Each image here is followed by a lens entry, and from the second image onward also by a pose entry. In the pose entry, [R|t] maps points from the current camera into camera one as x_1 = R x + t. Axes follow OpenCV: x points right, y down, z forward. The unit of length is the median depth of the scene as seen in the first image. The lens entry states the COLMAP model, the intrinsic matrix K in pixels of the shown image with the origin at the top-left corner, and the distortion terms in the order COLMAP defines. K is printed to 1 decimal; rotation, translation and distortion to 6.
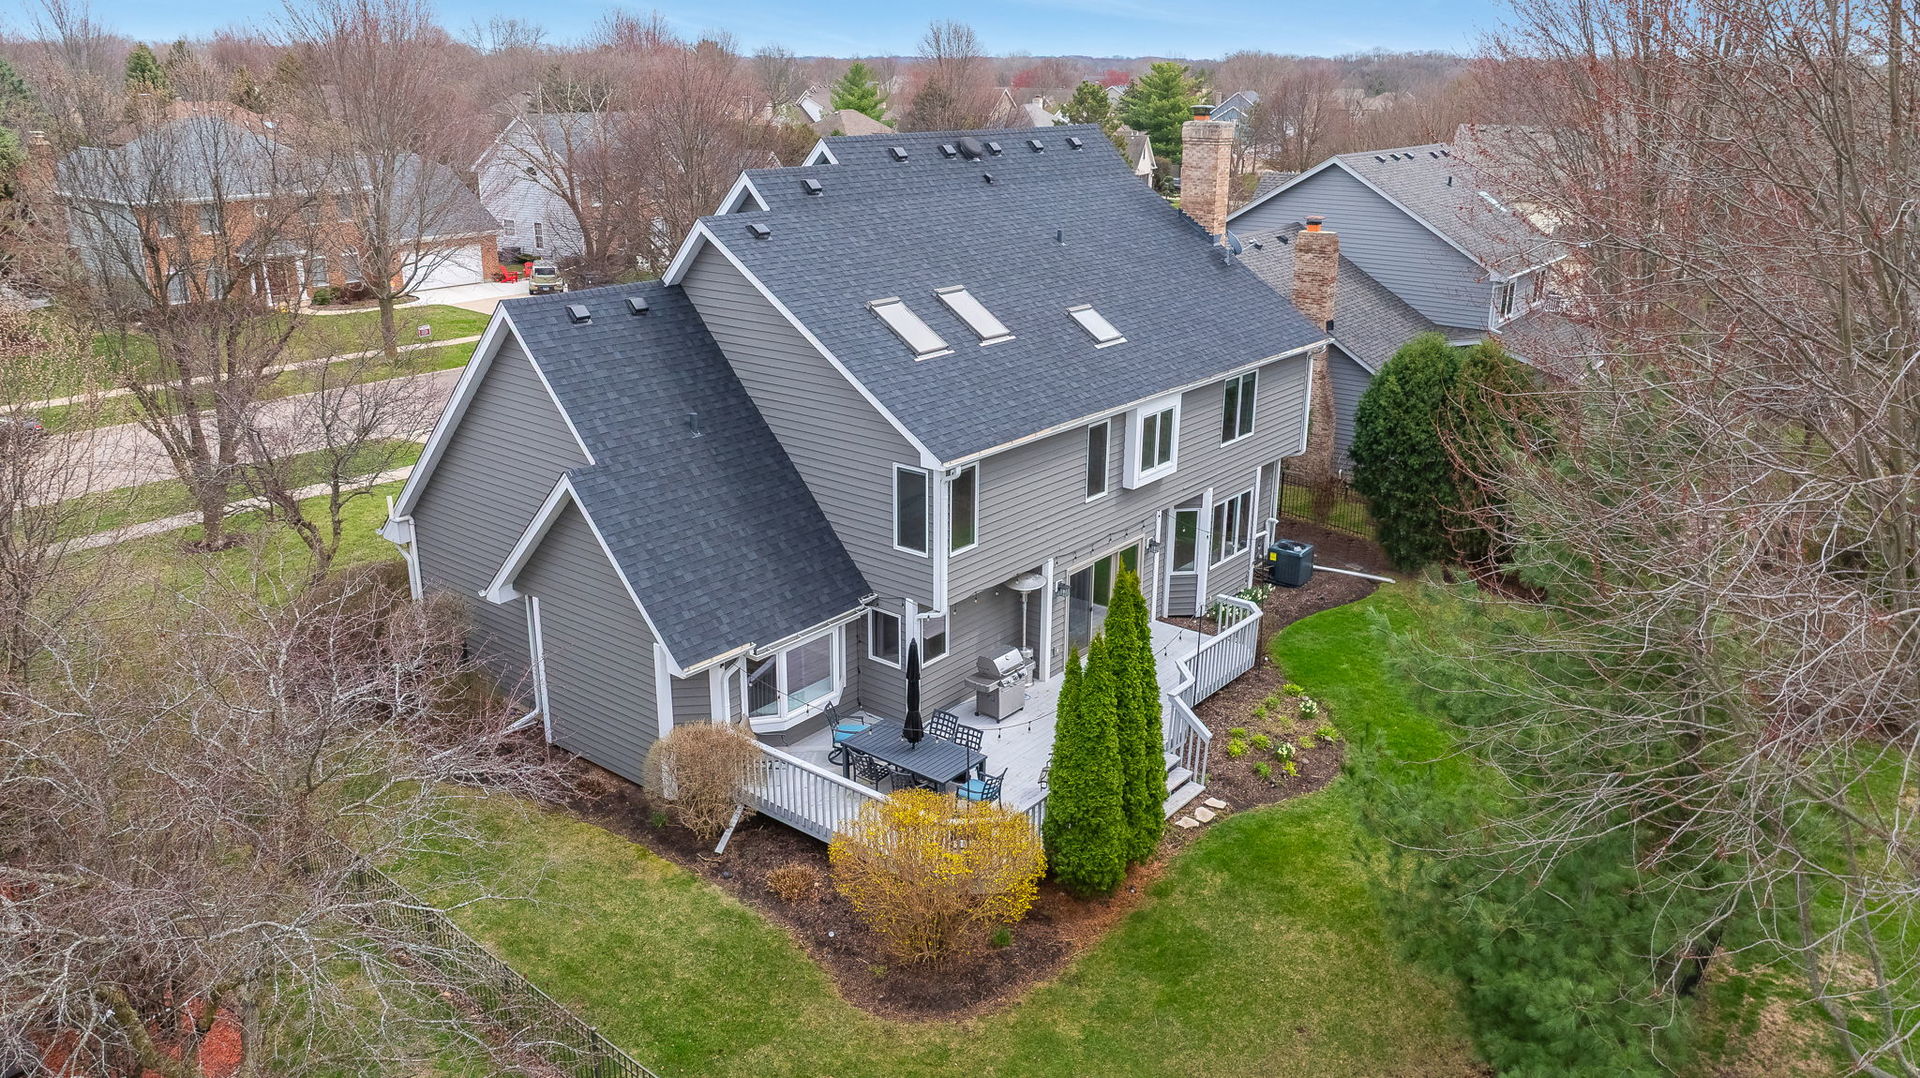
lens RADIAL K [[1354.5, 0, 961.4], [0, 1354.5, 502.9], [0, 0, 1]] dist [0.006800, 0.005253]
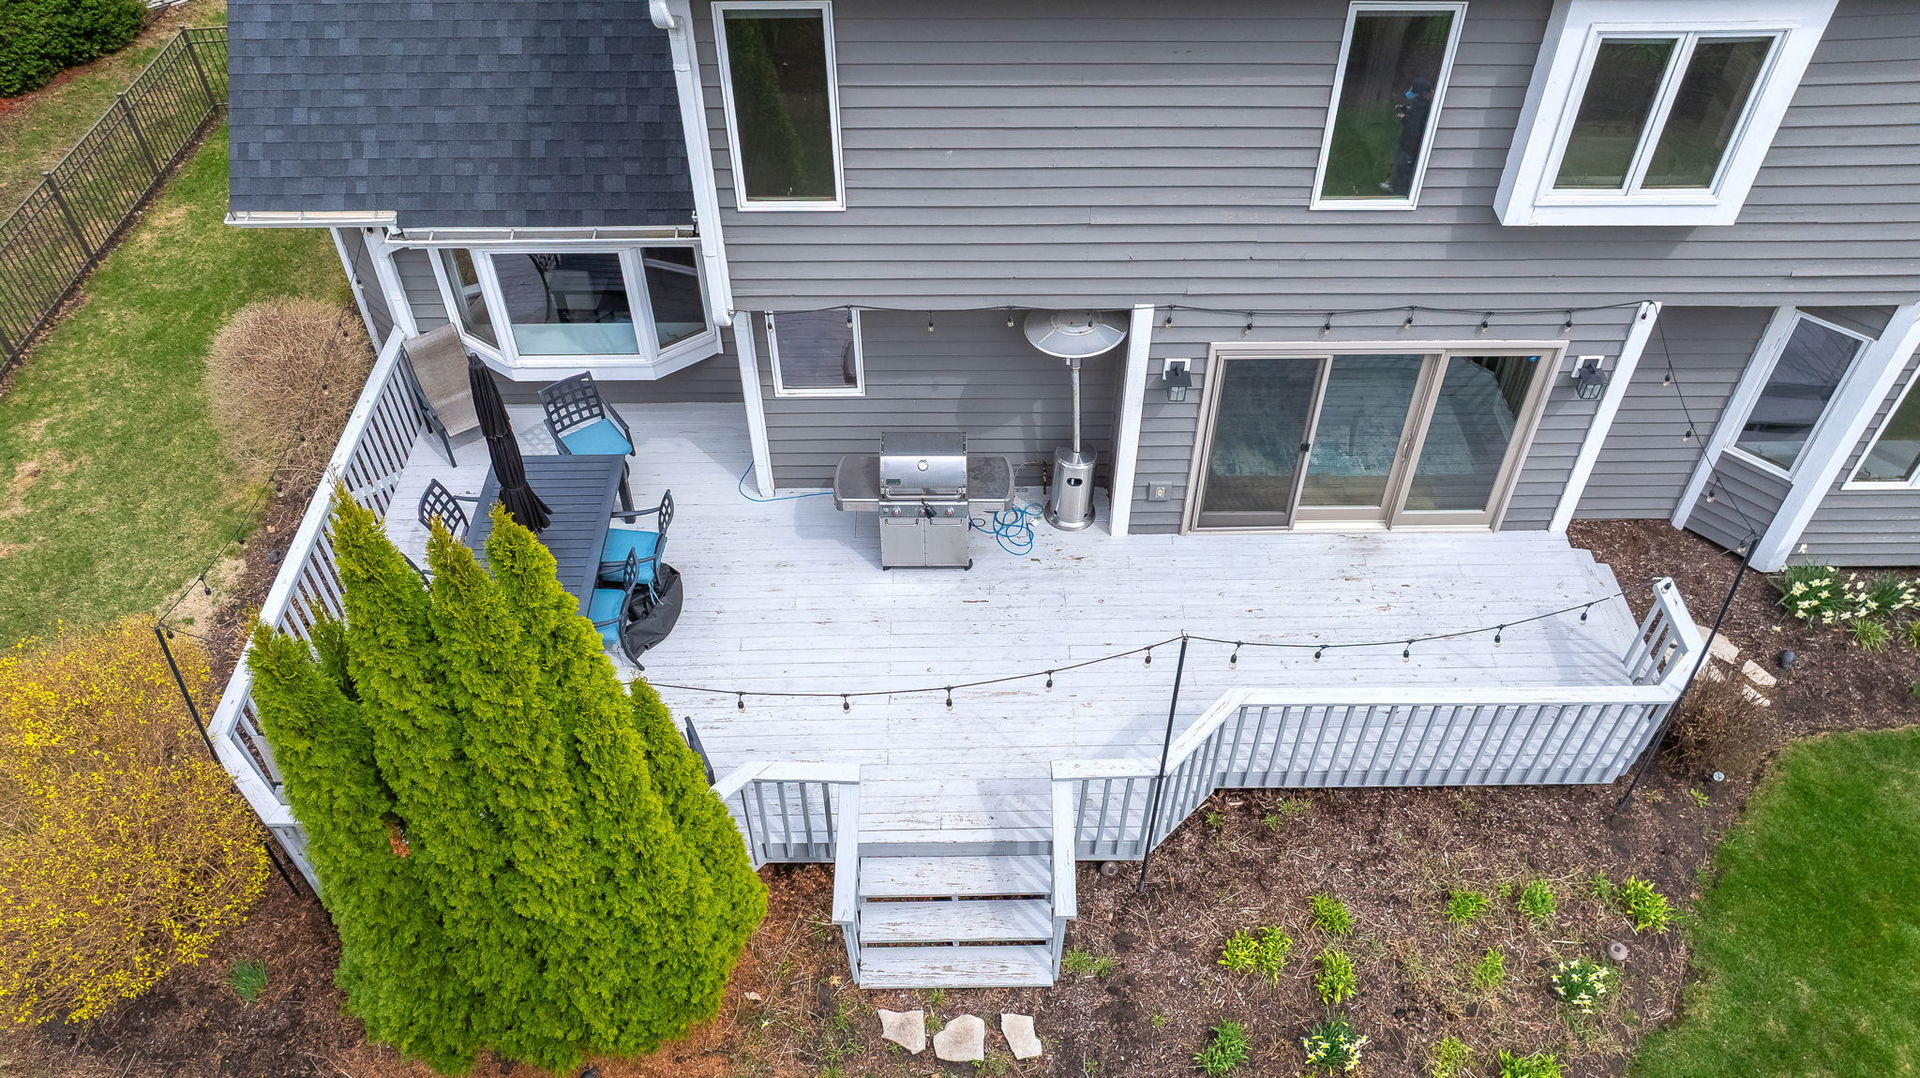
lens RADIAL K [[1354.5, 0, 961.4], [0, 1354.5, 502.9], [0, 0, 1]] dist [0.006800, 0.005253]
pose [[0.644463, 0.524727, -0.556174, 0.280767], [-0.232812, 0.827492, 0.510935, -0.102297], [0.728331, -0.199794, 0.655451, 0.660431]]
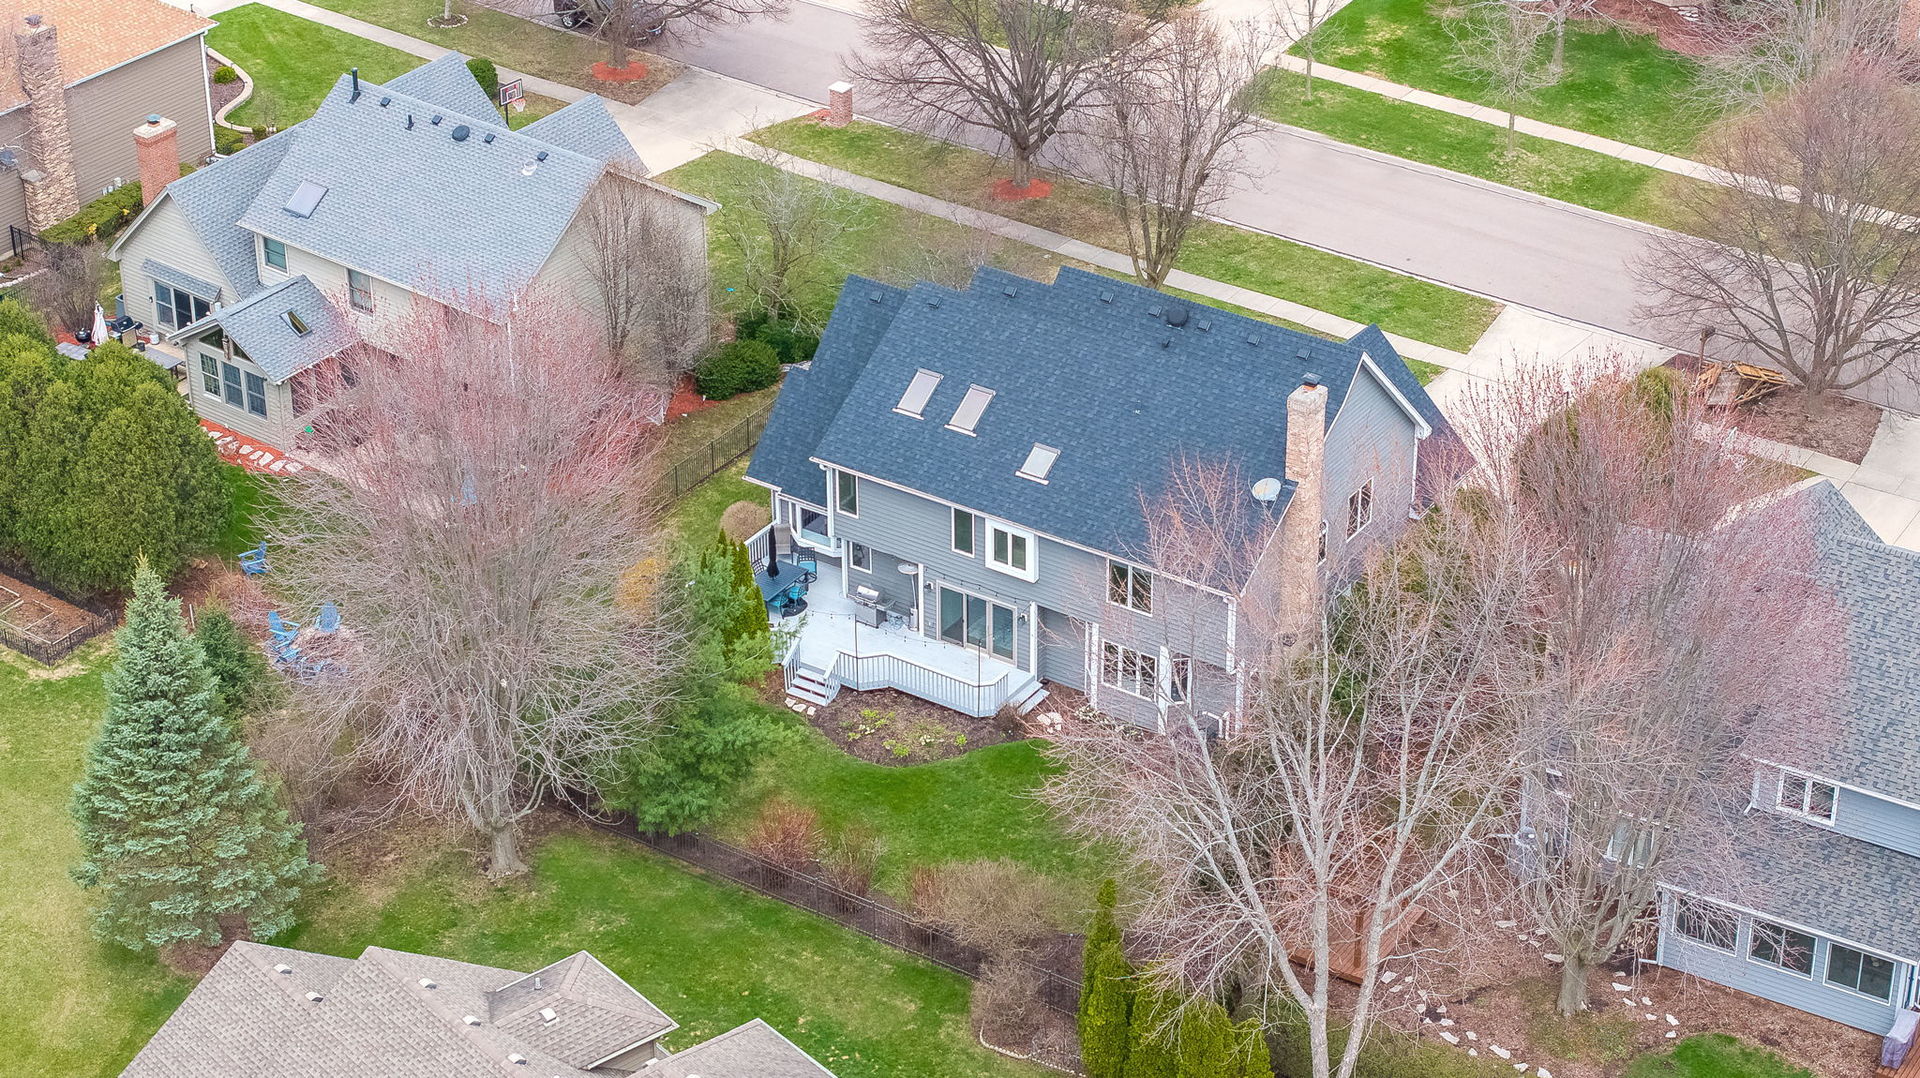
lens RADIAL K [[1354.5, 0, 961.4], [0, 1354.5, 502.9], [0, 0, 1]] dist [0.006800, 0.005253]
pose [[0.207355, 0.497833, -0.842120, 1.345553], [-0.357199, 0.839923, 0.408581, -0.669311], [0.910721, 0.216083, 0.351987, 0.453550]]
